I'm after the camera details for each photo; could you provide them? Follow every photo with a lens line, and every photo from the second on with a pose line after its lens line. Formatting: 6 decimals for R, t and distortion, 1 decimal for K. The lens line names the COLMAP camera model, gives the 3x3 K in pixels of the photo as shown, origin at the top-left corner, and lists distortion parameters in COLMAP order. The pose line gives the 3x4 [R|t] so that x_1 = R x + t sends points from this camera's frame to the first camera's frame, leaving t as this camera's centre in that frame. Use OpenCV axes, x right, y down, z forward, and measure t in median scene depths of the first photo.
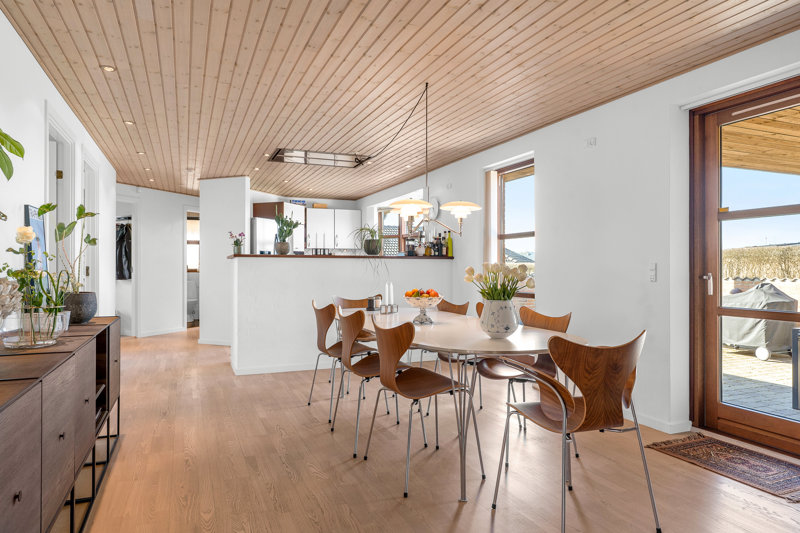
lens RADIAL K [[506.3, 0, 395.2], [0, 506.3, 268.2], [0, 0, 1]] dist [-0.003609, 0.000760]
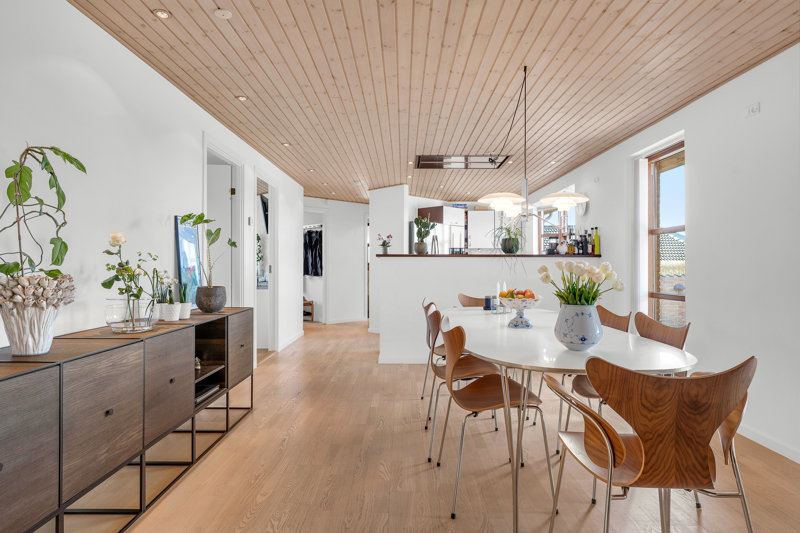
lens RADIAL K [[456.6, 0, 401.7], [0, 456.6, 267.2], [0, 0, 1]] dist [0.001516, -0.000613]
pose [[0.924158, 0.001477, -0.382009, 0.173167], [-0.001279, 0.999999, 0.000772, 0.000126], [0.382009, -0.000225, 0.924158, 0.142992]]
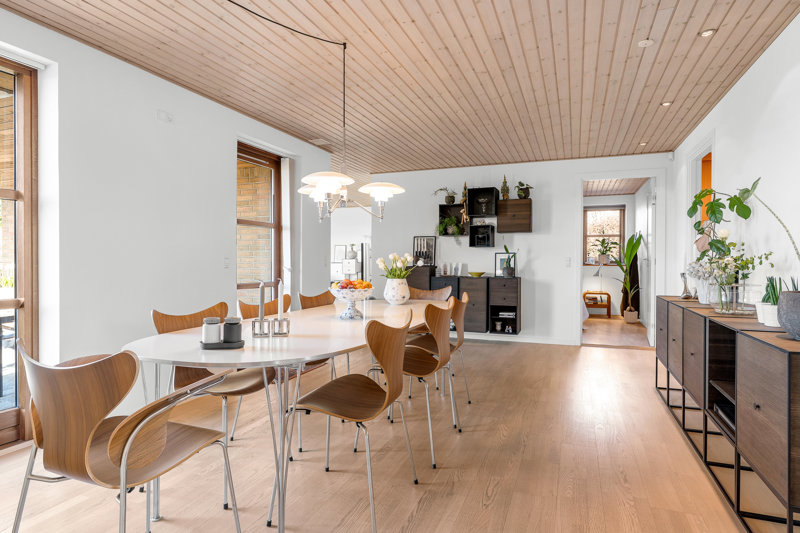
lens RADIAL K [[456.6, 0, 399.3], [0, 456.6, 267.1], [0, 0, 1]] dist [0.001516, -0.000613]
pose [[-0.723452, -0.010276, 0.690298, -0.551095], [0.000247, 0.999885, 0.015143, 0.006632], [-0.690374, 0.011126, -0.723367, 1.508369]]
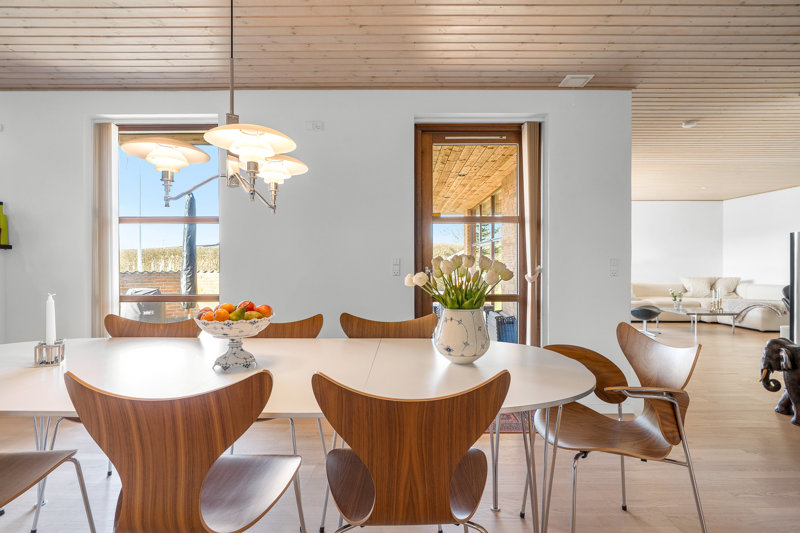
lens RADIAL K [[407.9, 0, 400.0], [0, 407.9, 261.4], [0, 0, 1]] dist [-0.008642, 0.000367]
pose [[0.388433, 0.000019, 0.921477, -0.269305], [0.001940, 0.999998, -0.000838, -0.002830], [-0.921475, 0.002113, 0.388432, 0.666313]]
